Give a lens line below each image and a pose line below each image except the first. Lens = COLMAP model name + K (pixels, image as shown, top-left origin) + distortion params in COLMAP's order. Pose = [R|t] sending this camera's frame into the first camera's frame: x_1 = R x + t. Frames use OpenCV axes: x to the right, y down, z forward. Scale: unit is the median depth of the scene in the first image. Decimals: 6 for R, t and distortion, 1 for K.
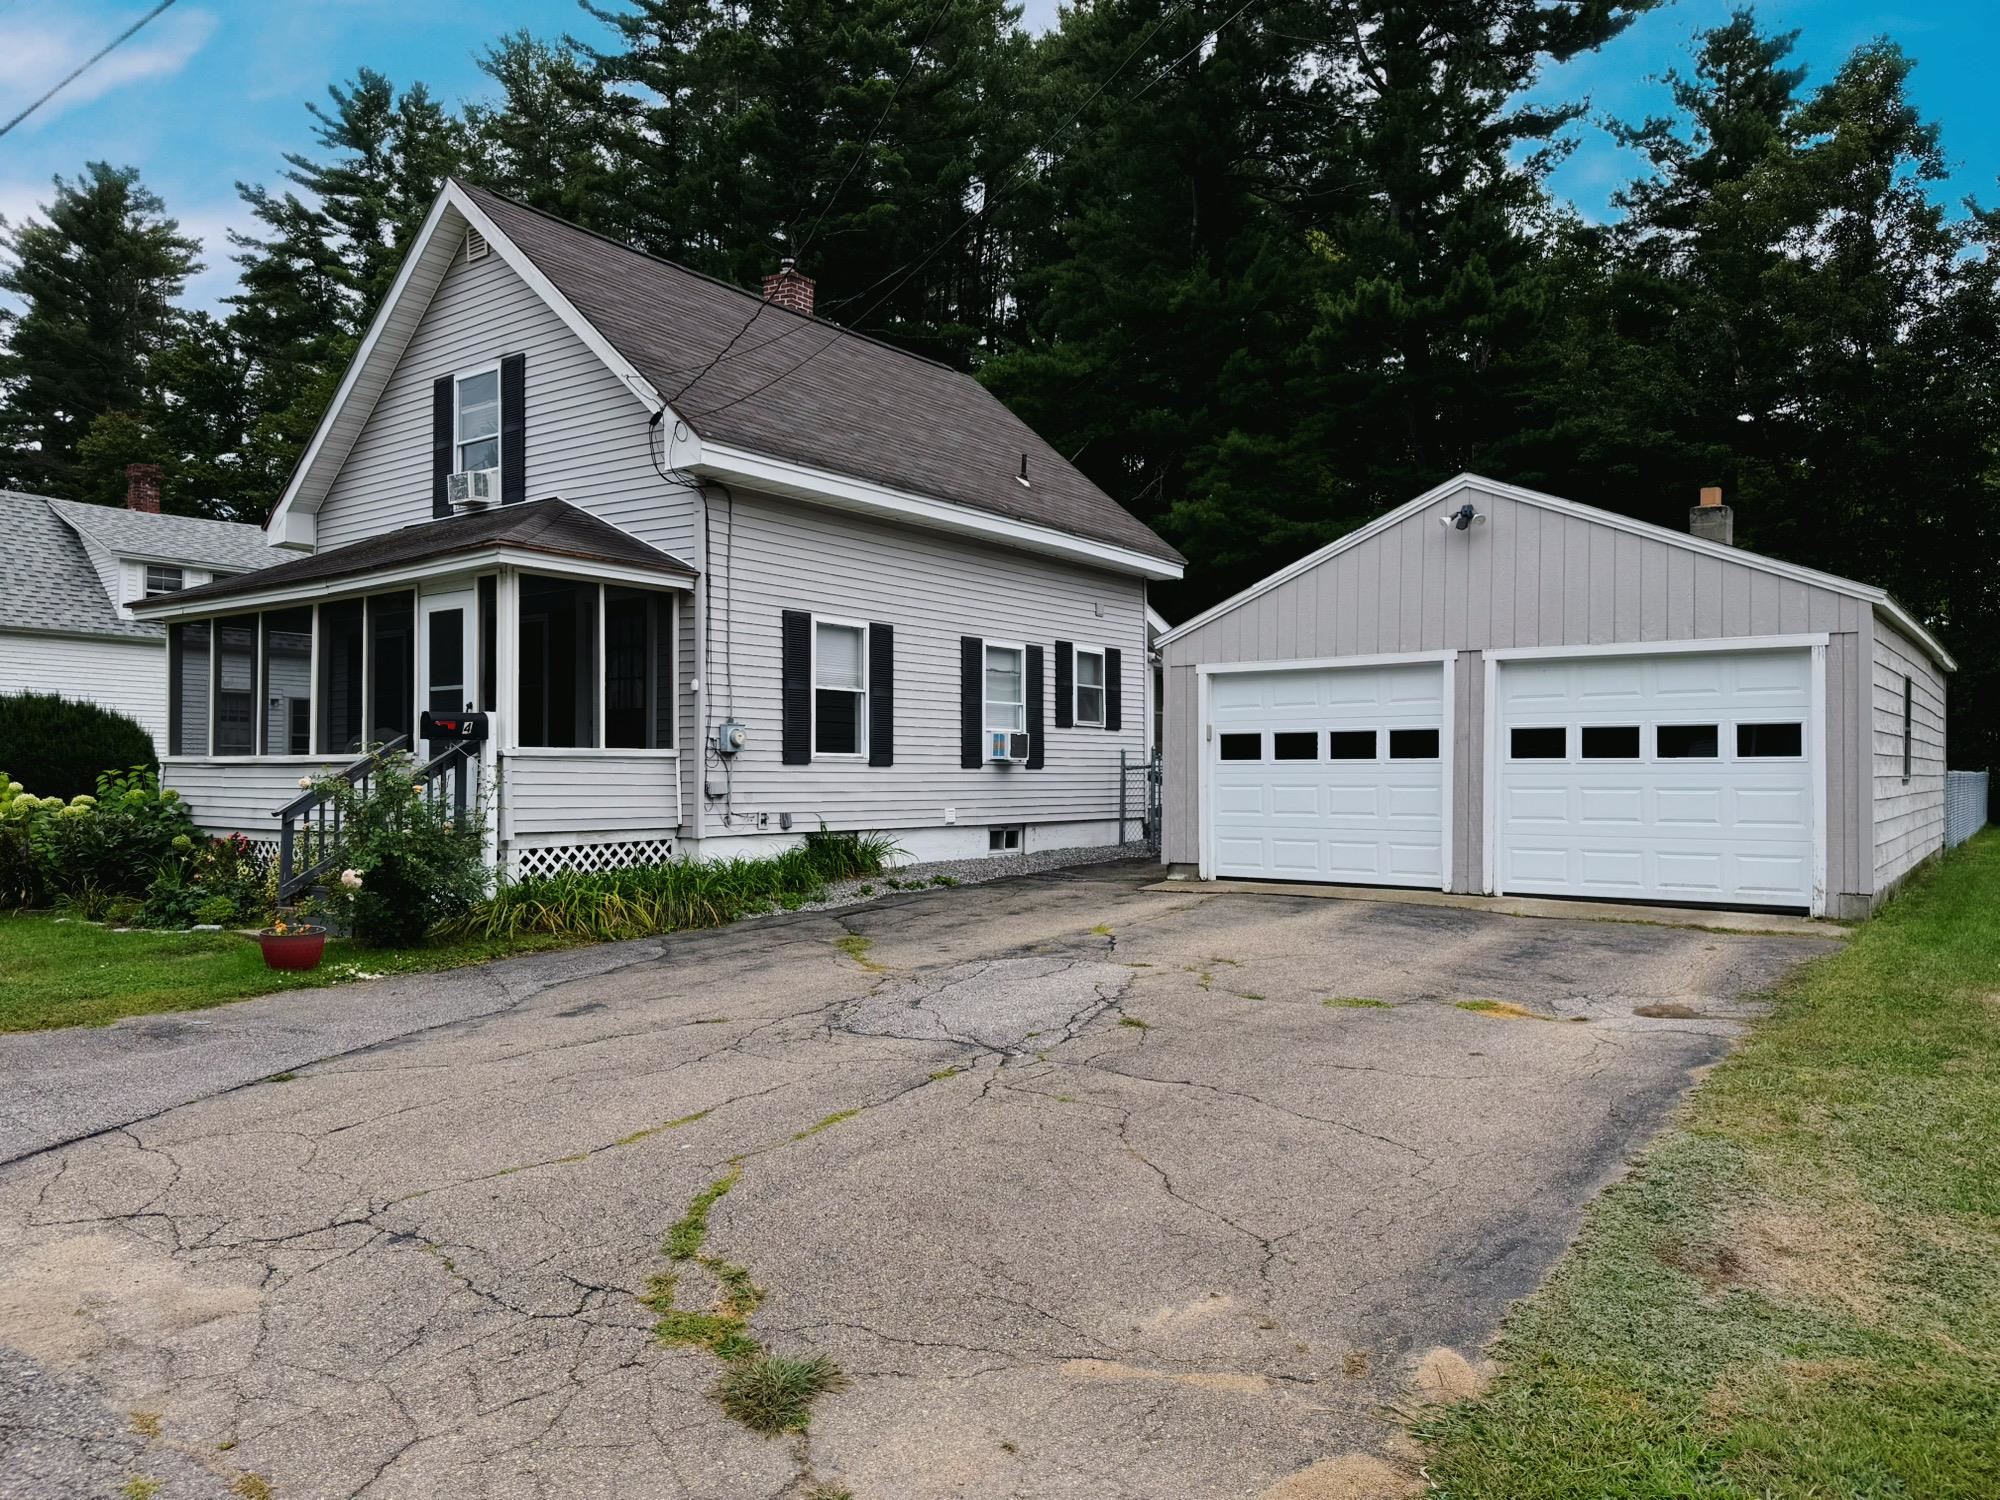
lens RADIAL K [[1295.9, 0, 1001.0], [0, 1295.9, 756.5], [0, 0, 1]] dist [-0.002169, 0.001326]
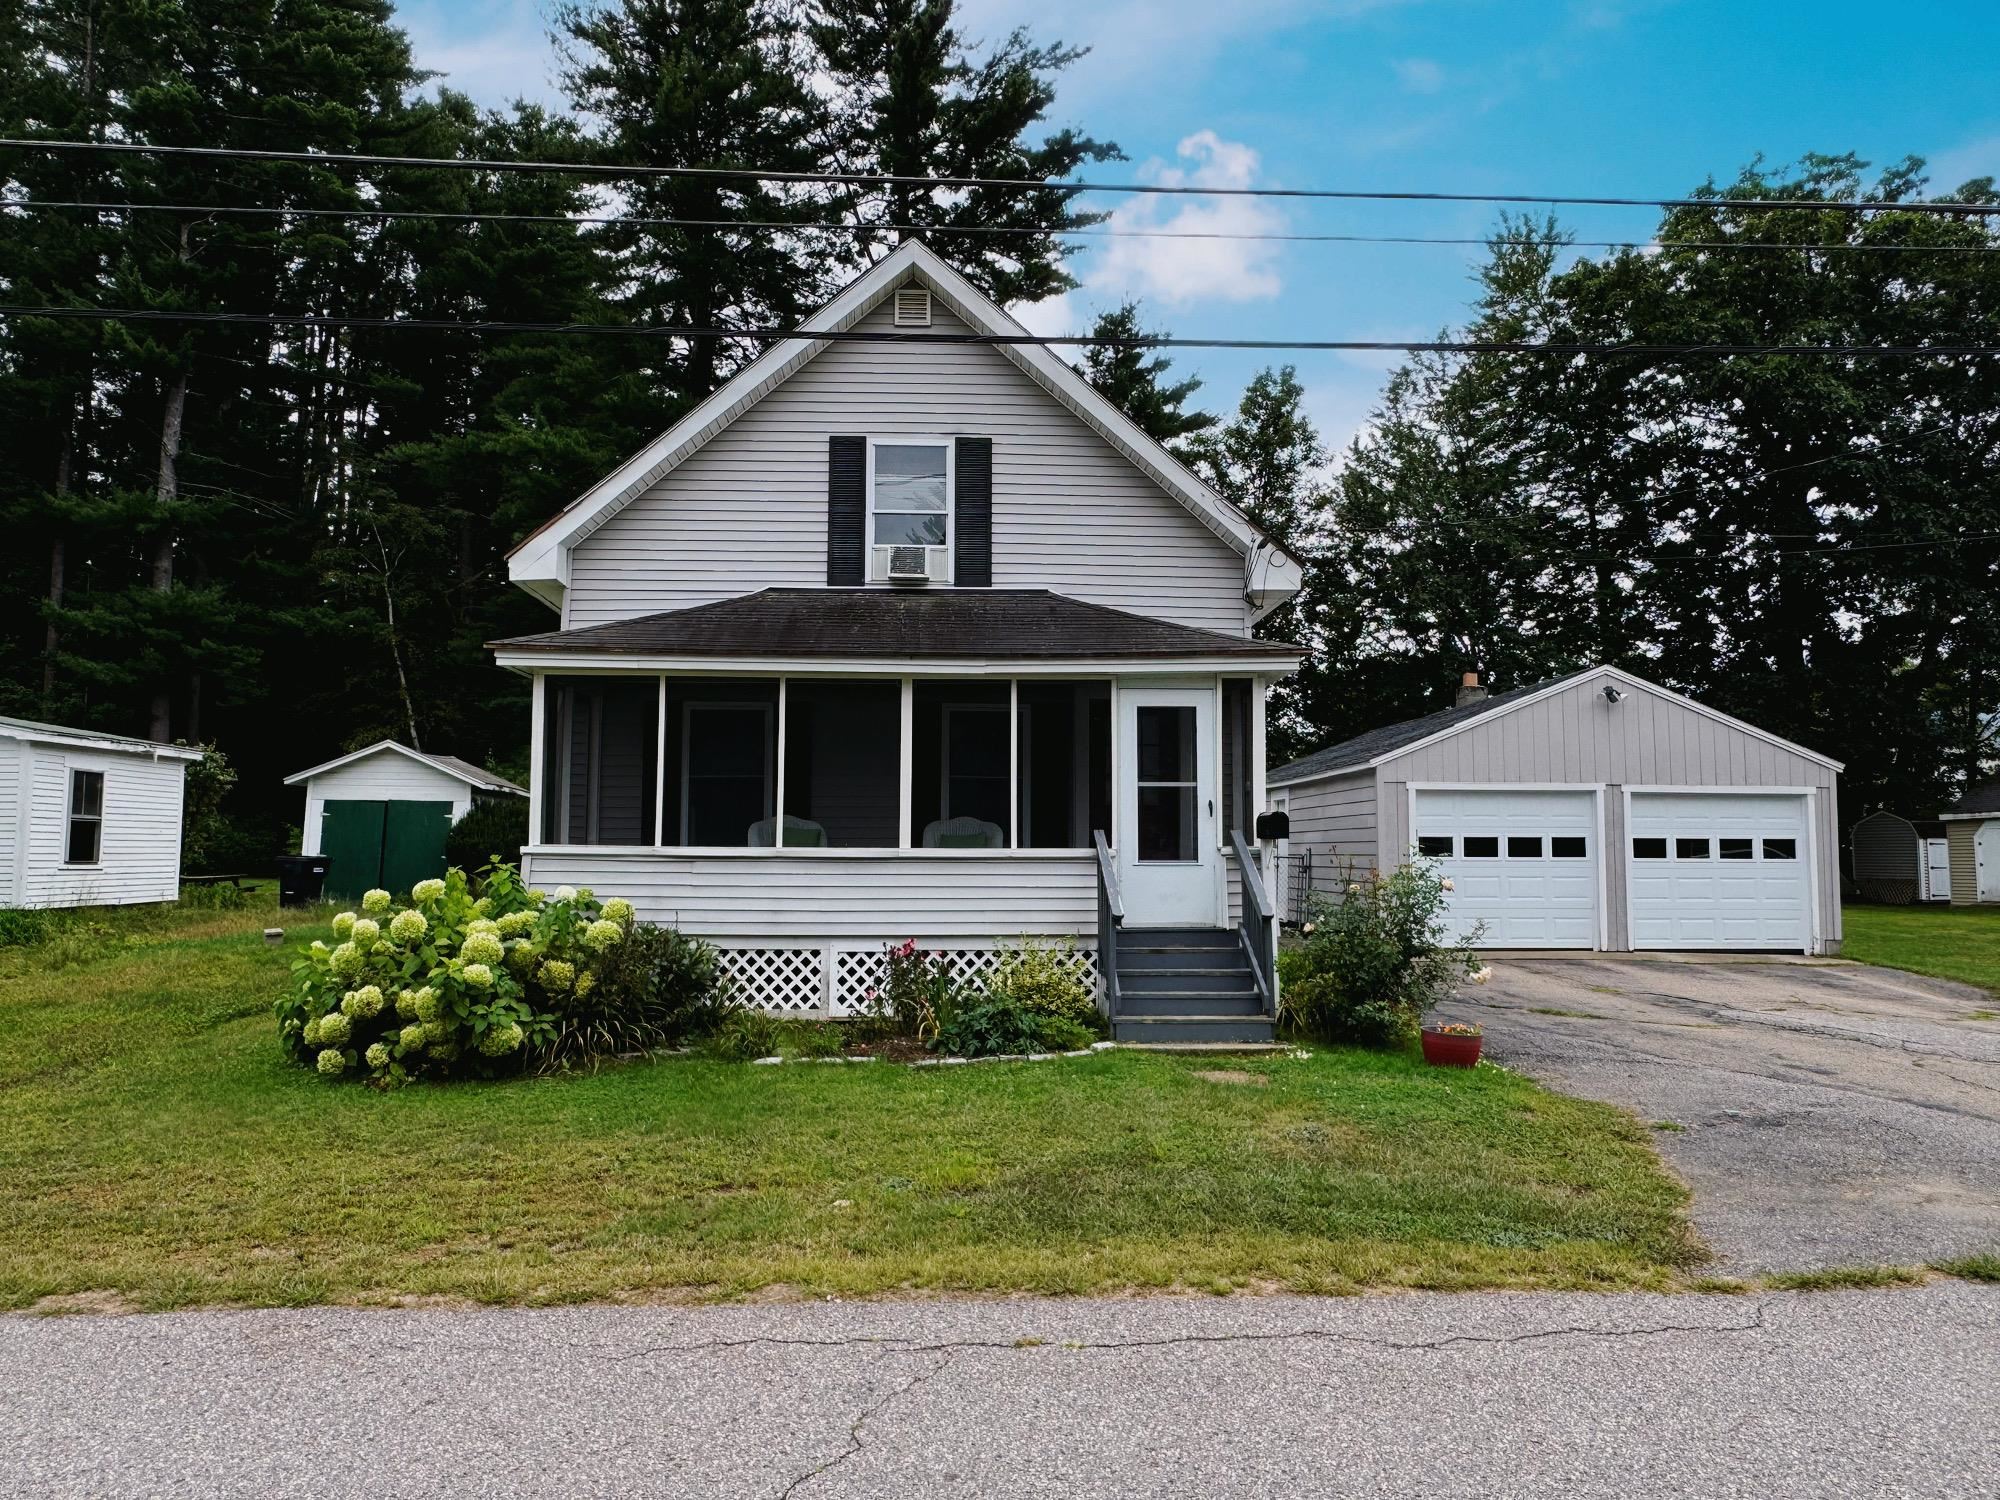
lens RADIAL K [[1295.9, 0, 1001.0], [0, 1295.9, 756.5], [0, 0, 1]] dist [-0.002169, 0.001326]
pose [[0.793498, 0.053862, 0.606185, -1.075877], [-0.013440, 0.997384, -0.071030, 0.000179], [-0.608425, 0.048215, 0.792146, 0.255693]]
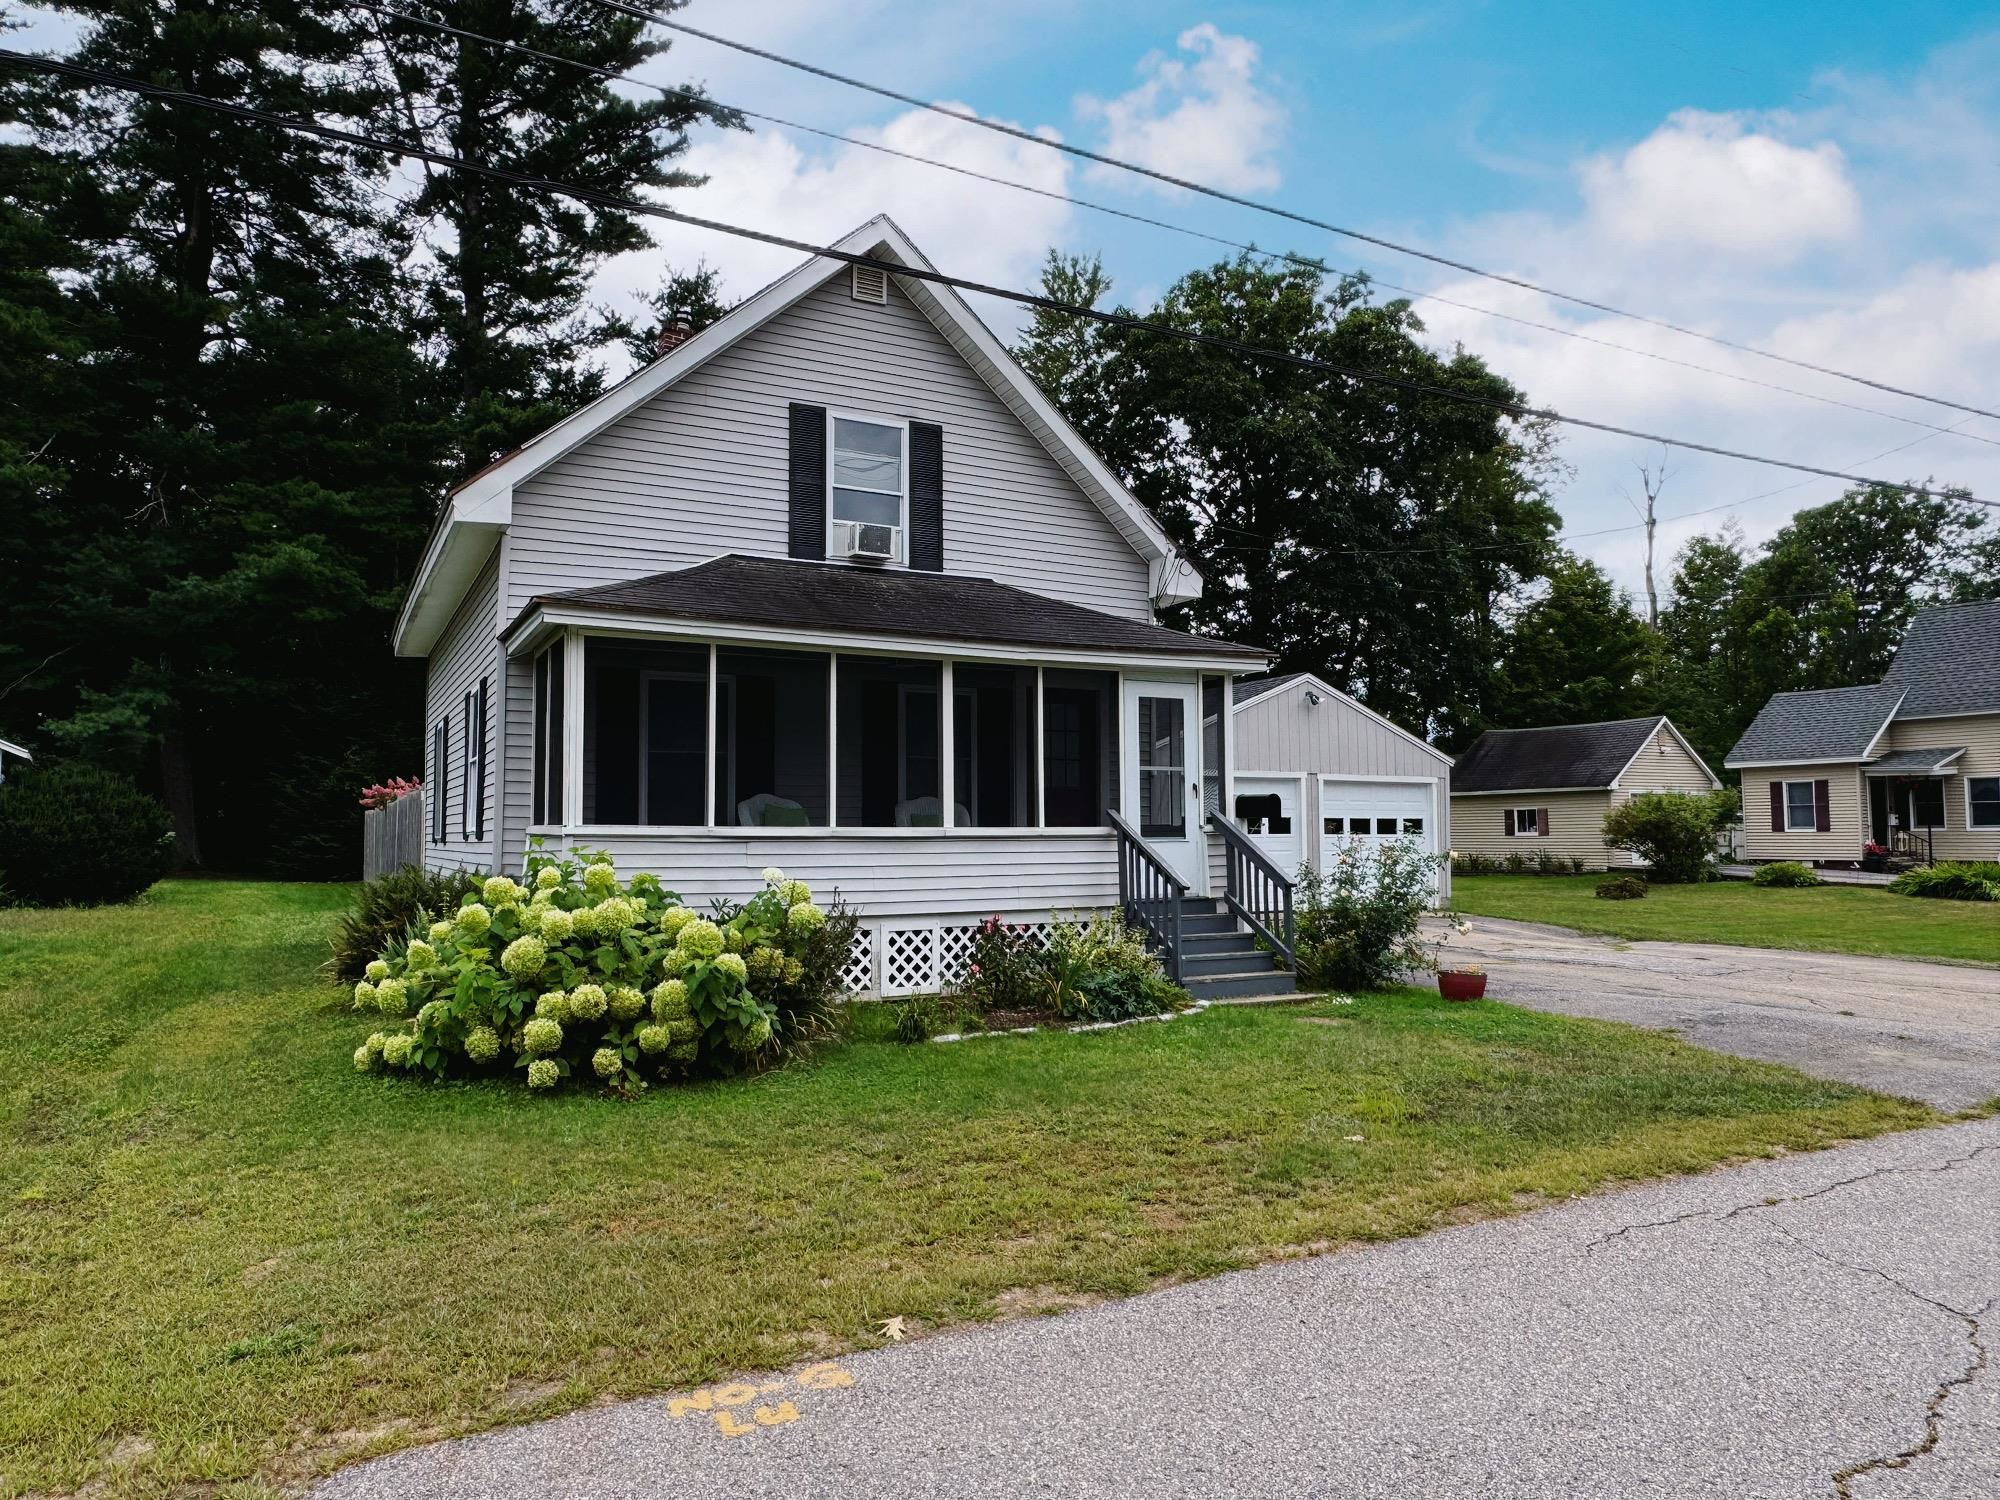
lens RADIAL K [[1295.9, 0, 1001.0], [0, 1295.9, 756.5], [0, 0, 1]] dist [-0.002169, 0.001326]
pose [[0.450140, 0.058311, 0.891052, -1.396401], [-0.006940, 0.998064, -0.061809, 0.007430], [-0.892931, 0.021639, 0.449673, 0.580733]]
